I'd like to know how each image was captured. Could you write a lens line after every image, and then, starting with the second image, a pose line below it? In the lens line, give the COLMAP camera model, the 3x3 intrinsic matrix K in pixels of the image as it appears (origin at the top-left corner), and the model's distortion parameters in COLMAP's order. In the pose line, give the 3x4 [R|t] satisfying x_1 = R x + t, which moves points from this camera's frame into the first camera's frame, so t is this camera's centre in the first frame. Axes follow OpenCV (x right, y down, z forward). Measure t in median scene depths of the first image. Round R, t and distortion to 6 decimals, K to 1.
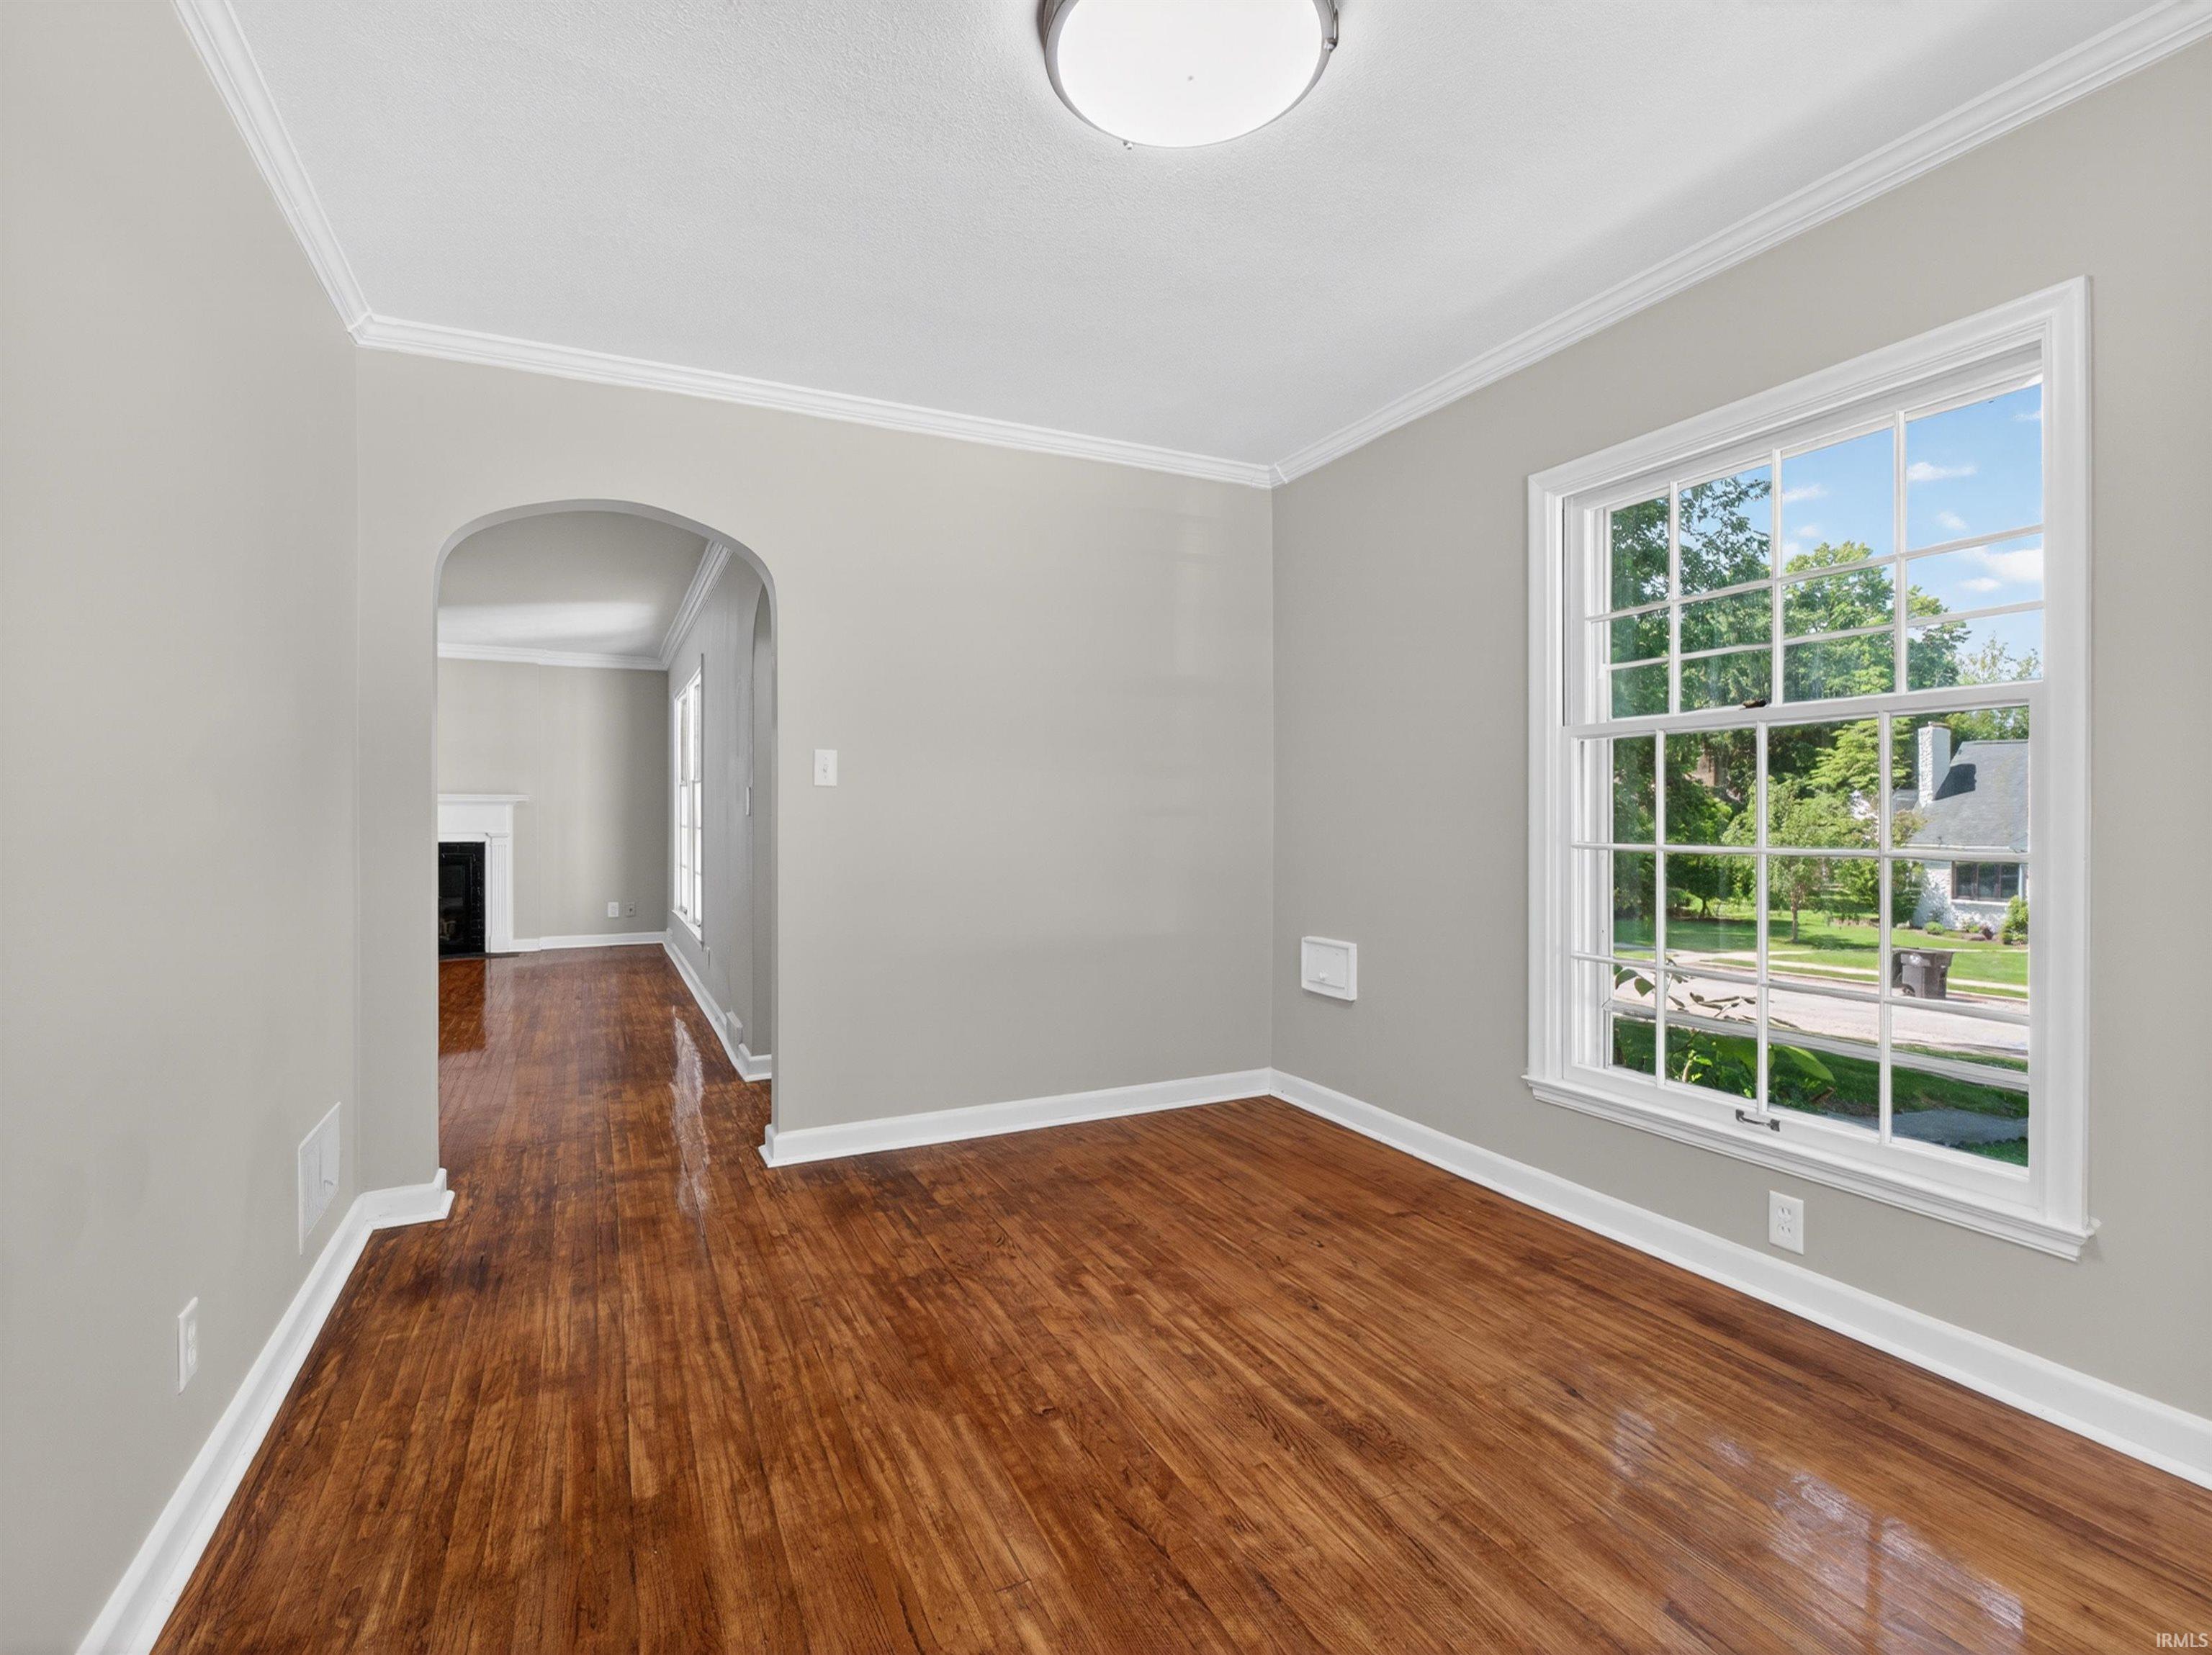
lens RADIAL K [[1049.4, 0, 1087.2], [0, 1049.4, 834.5], [0, 0, 1]] dist [-0.000963, -0.000452]
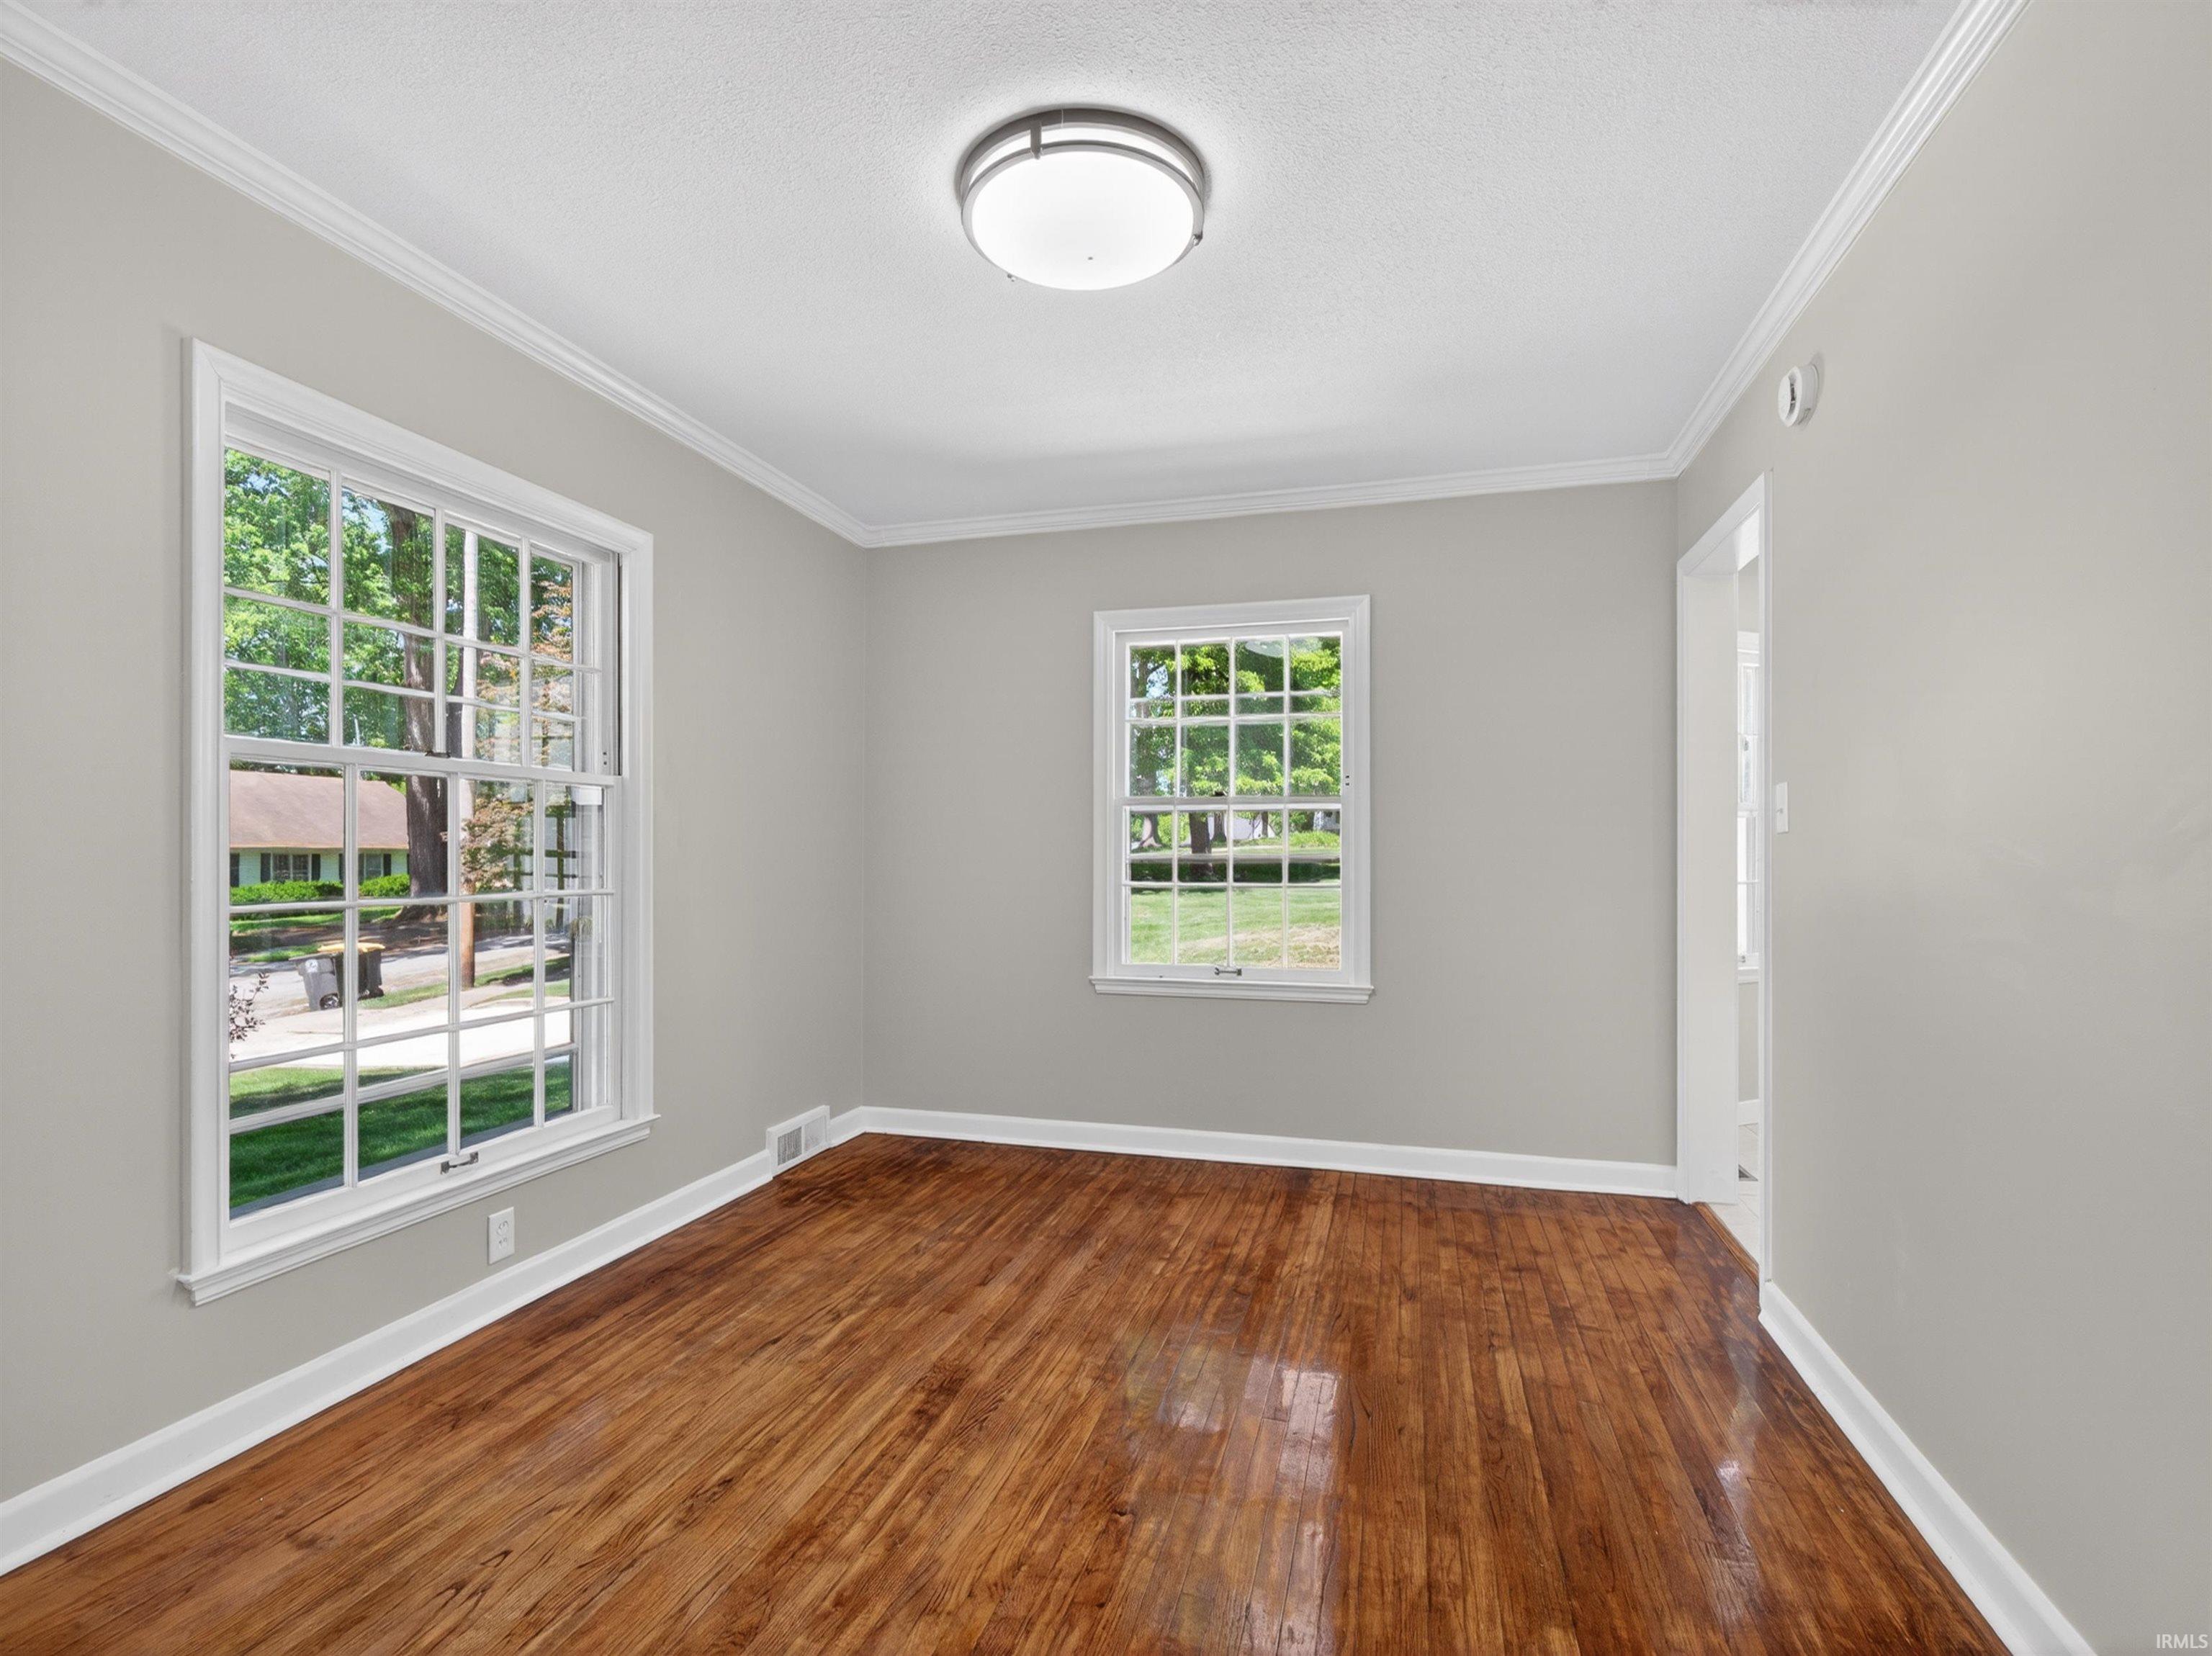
lens RADIAL K [[1049.5, 0, 1087.2], [0, 1049.5, 835.0], [0, 0, 1]] dist [-0.000963, -0.000452]
pose [[-0.745413, 0.011616, 0.666502, -0.593524], [0.011250, 0.999925, -0.004845, -0.041147], [-0.666508, 0.003887, -0.745488, 1.585968]]
